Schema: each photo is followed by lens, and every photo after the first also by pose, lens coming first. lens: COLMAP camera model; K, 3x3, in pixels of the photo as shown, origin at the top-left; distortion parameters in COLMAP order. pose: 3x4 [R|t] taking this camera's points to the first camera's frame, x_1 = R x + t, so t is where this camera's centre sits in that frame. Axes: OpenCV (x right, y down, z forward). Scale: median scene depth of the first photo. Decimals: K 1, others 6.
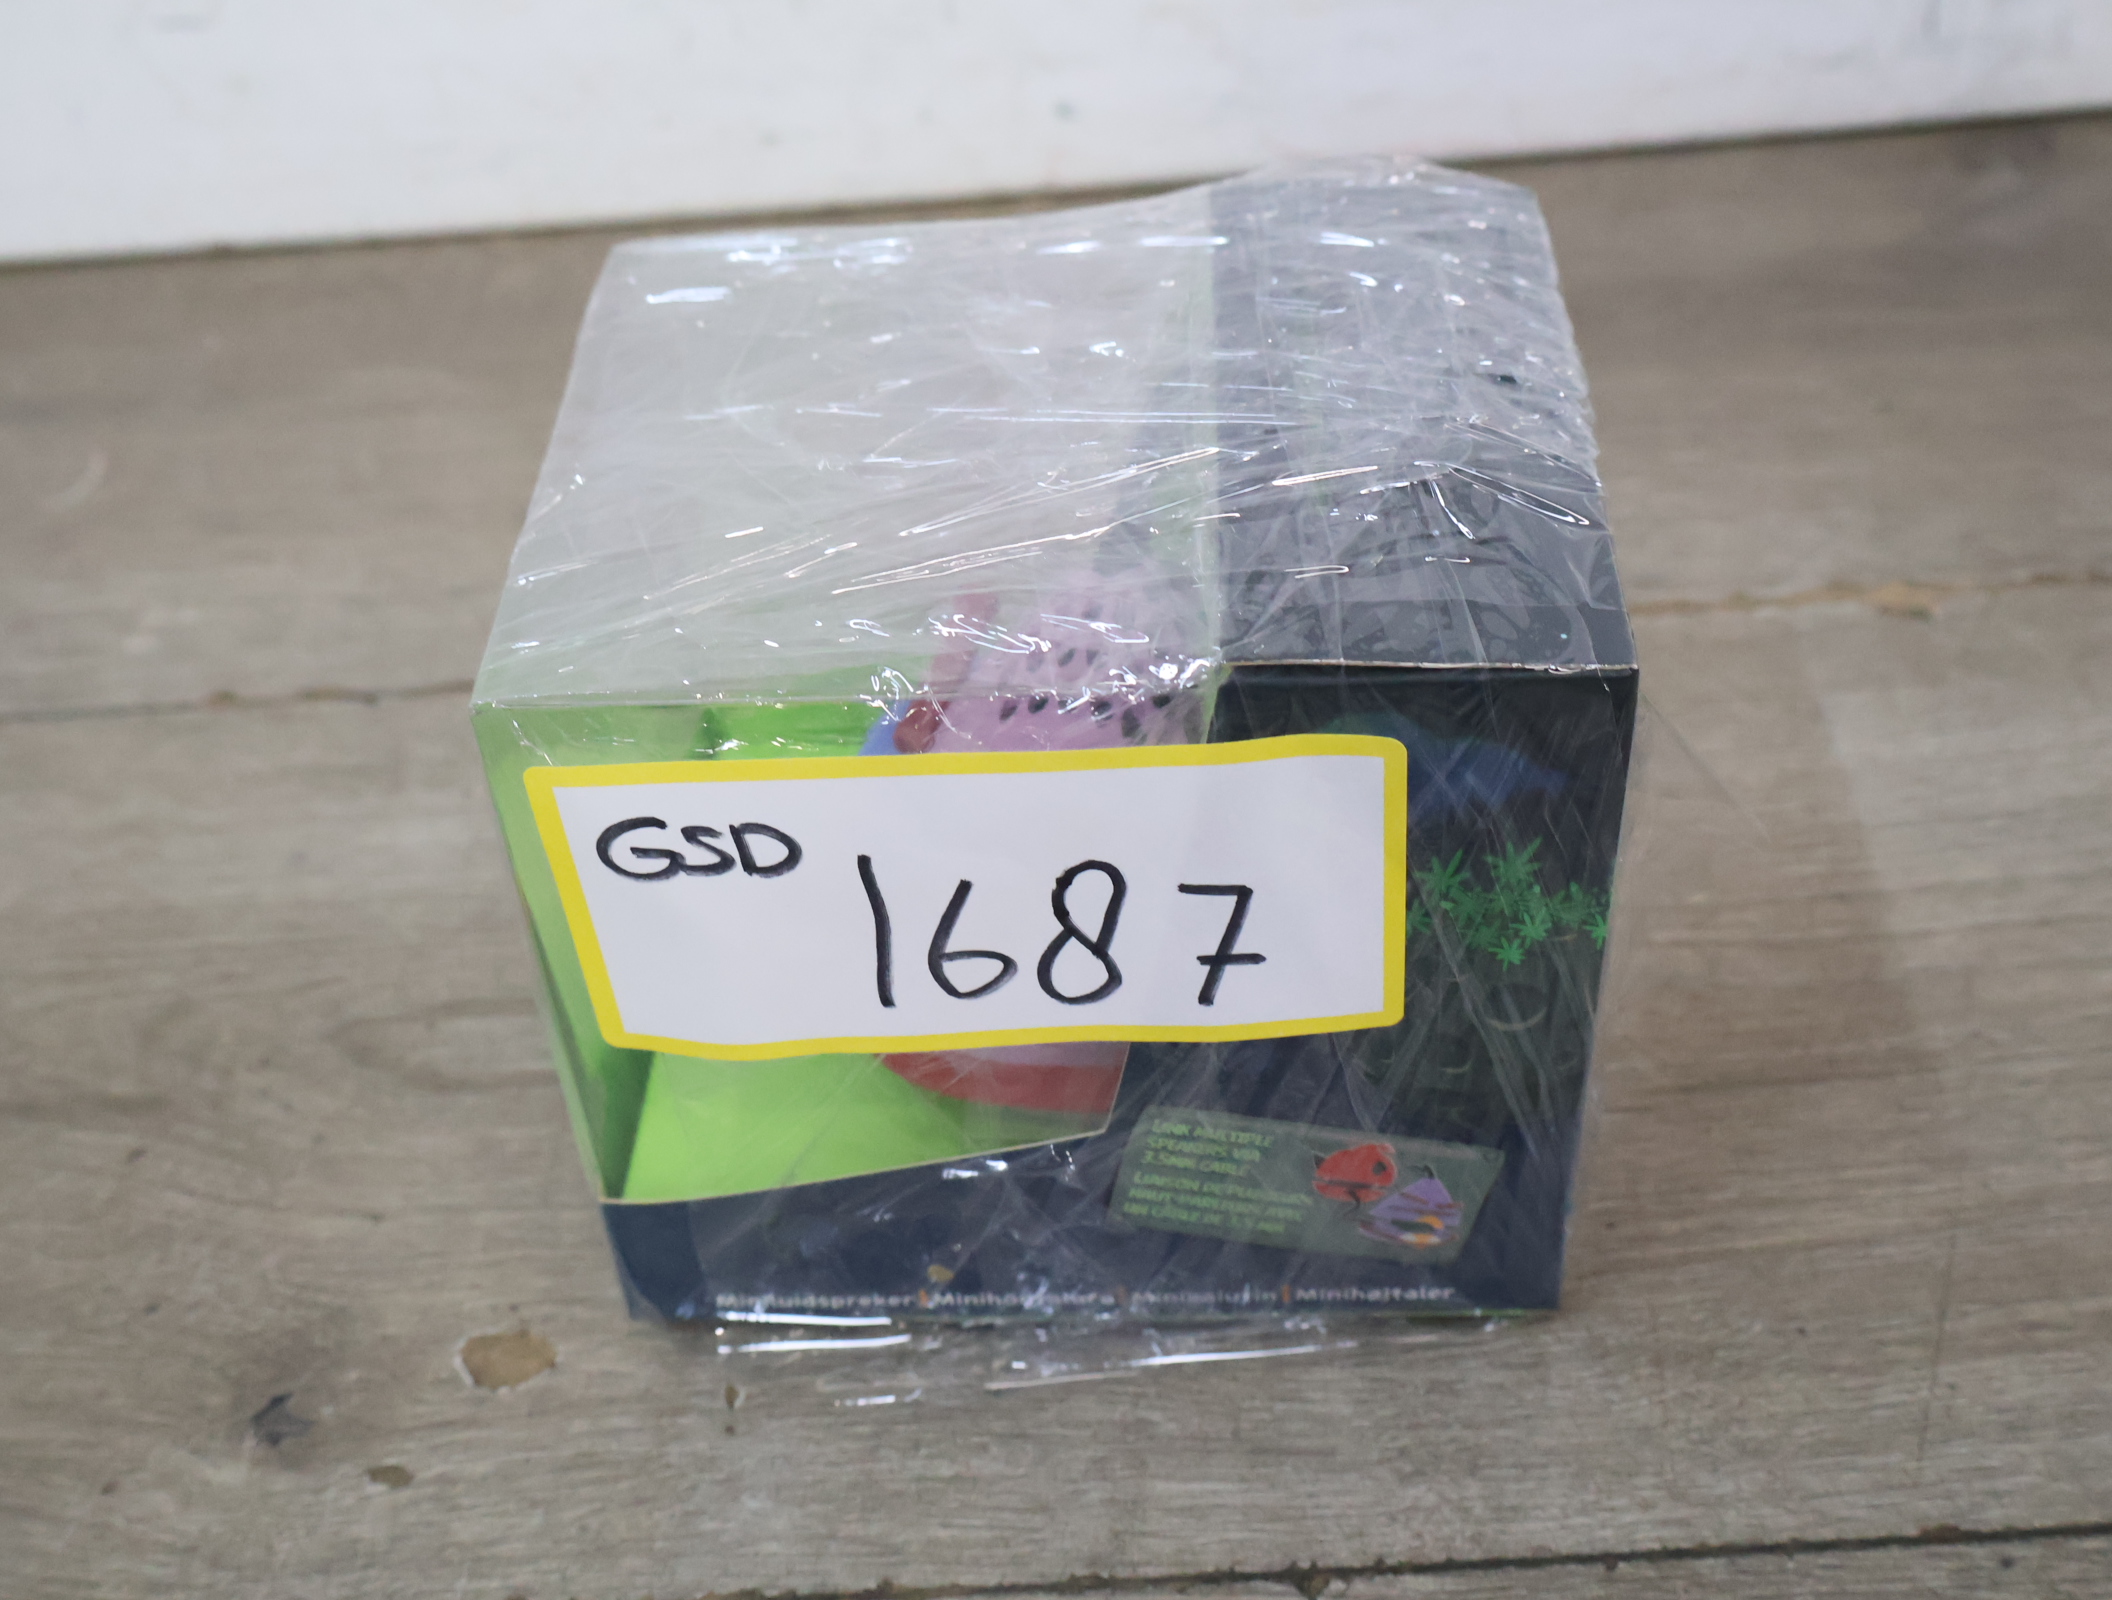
lens RADIAL K [[2501.8, 0, 1044.9], [0, 2501.8, 816.4], [0, 0, 1]] dist [0.000936, 0.000000]
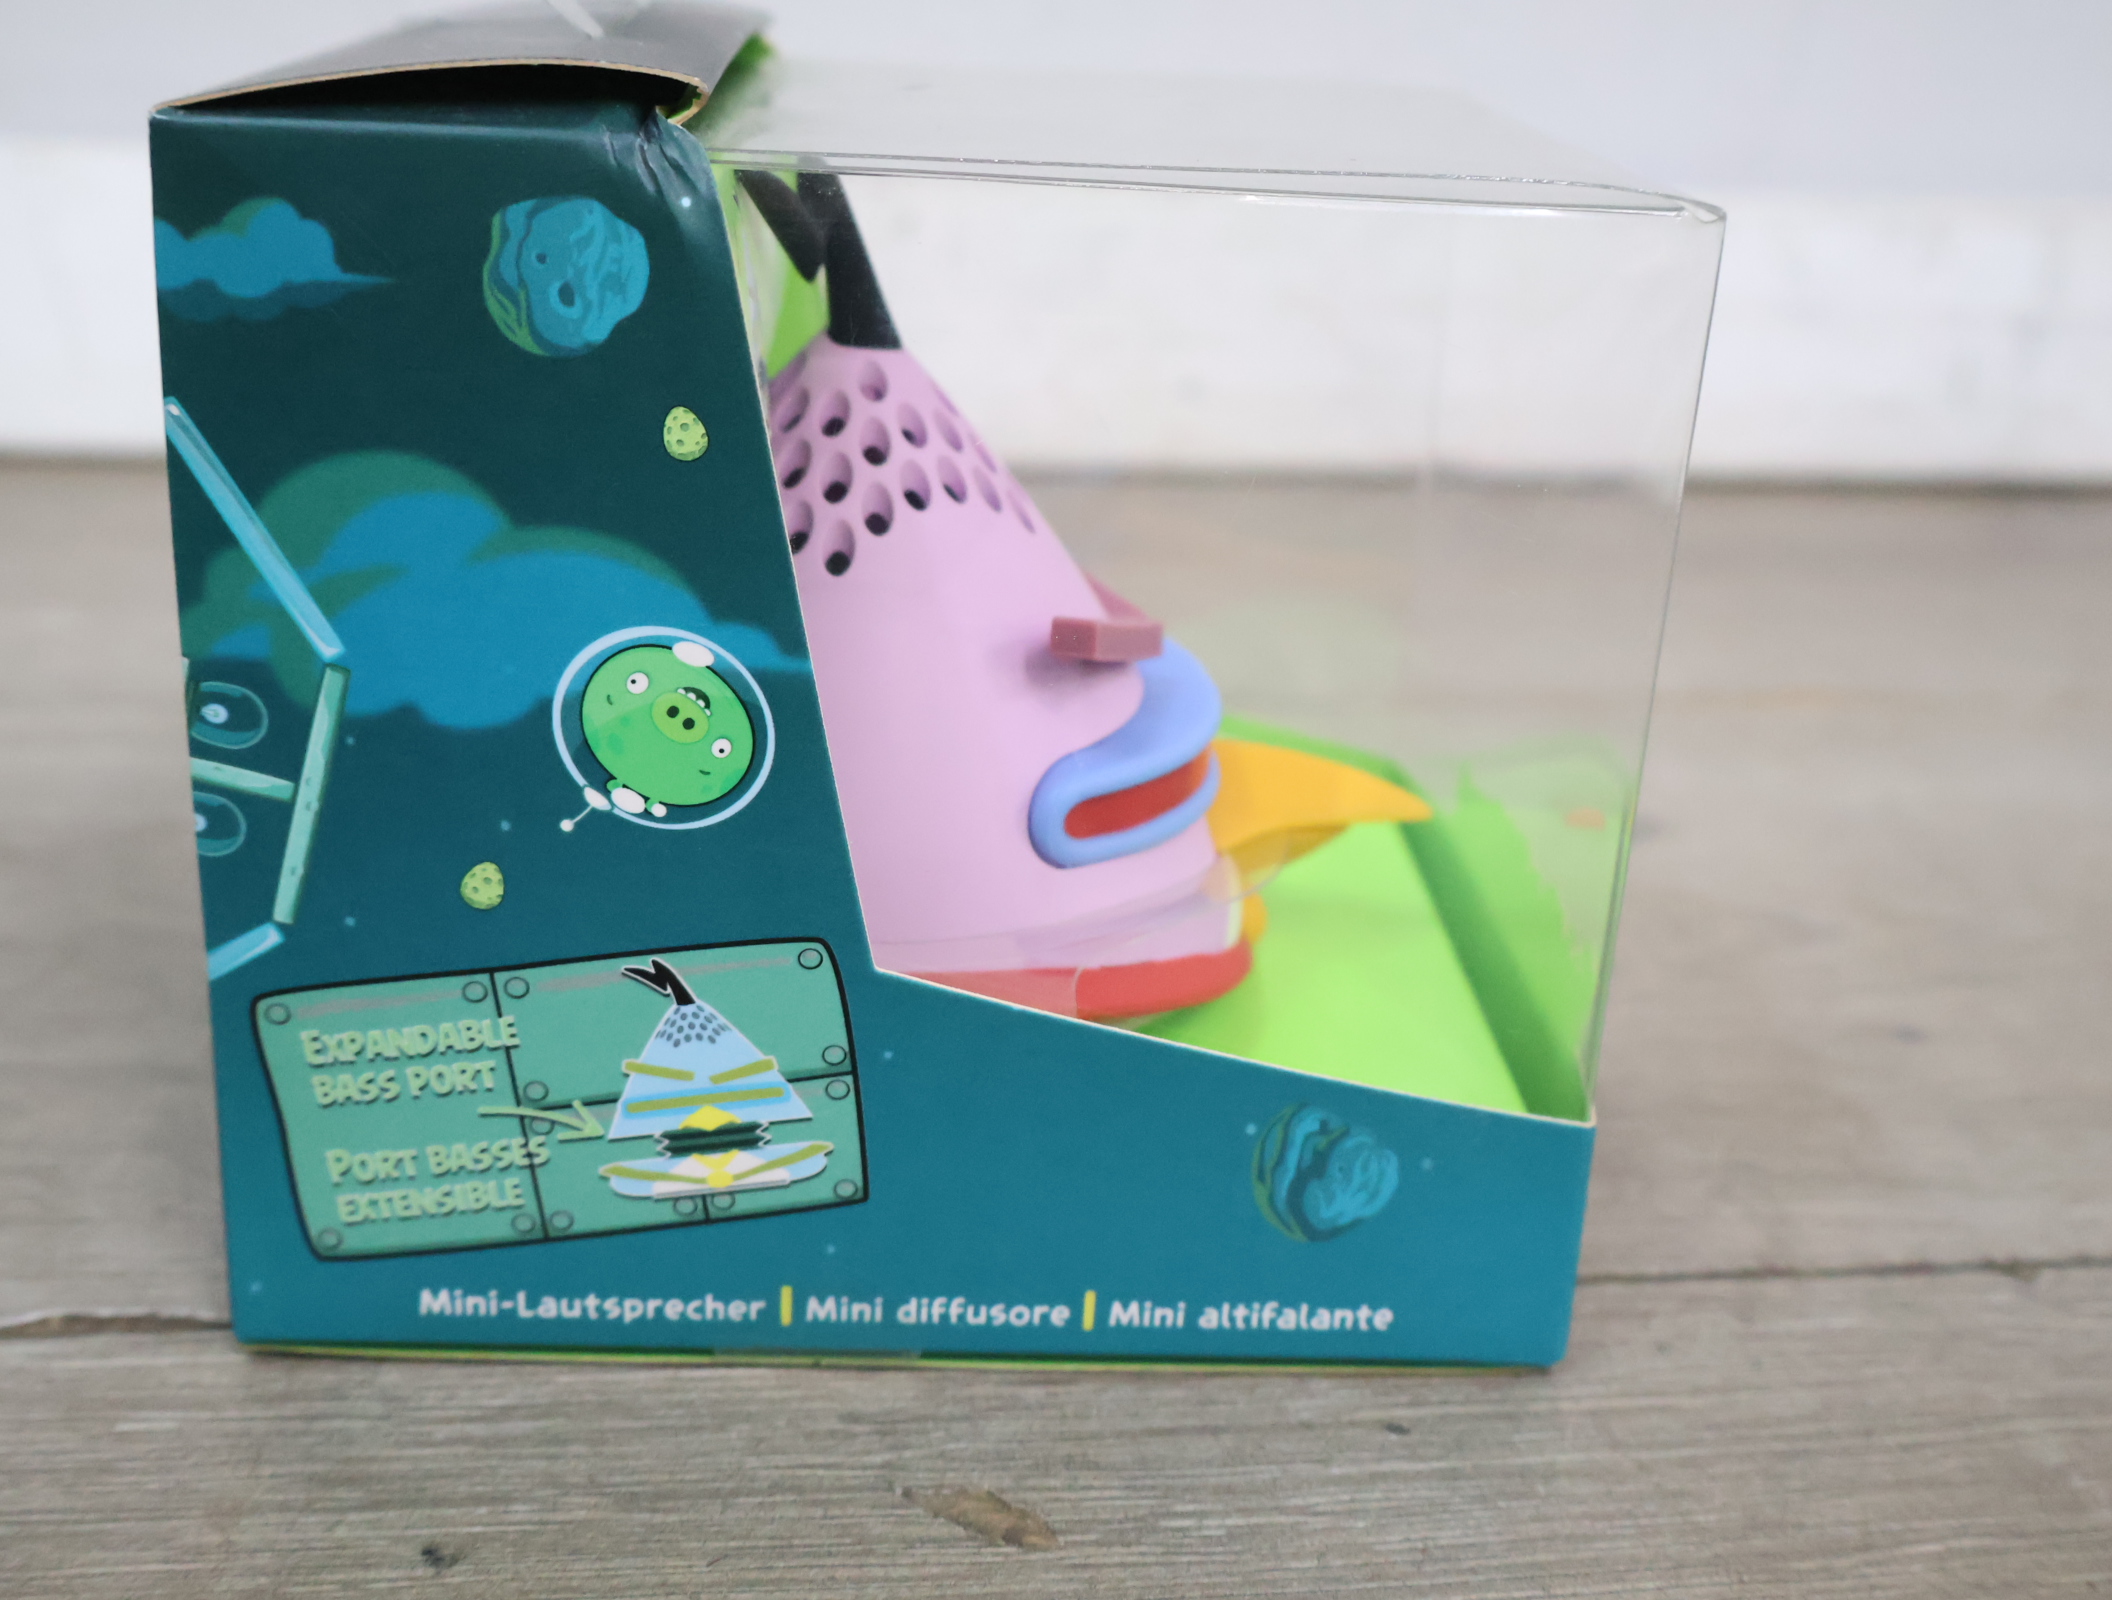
lens RADIAL K [[2501.8, 0, 1030.4], [0, 2501.8, 819.1], [0, 0, 1]] dist [0.000936, 0.000000]
pose [[0.985332, 0.066317, 0.157235, -0.337898], [-0.002163, 0.926179, -0.377079, 0.443704], [-0.170635, 0.371208, 0.912737, 0.202707]]
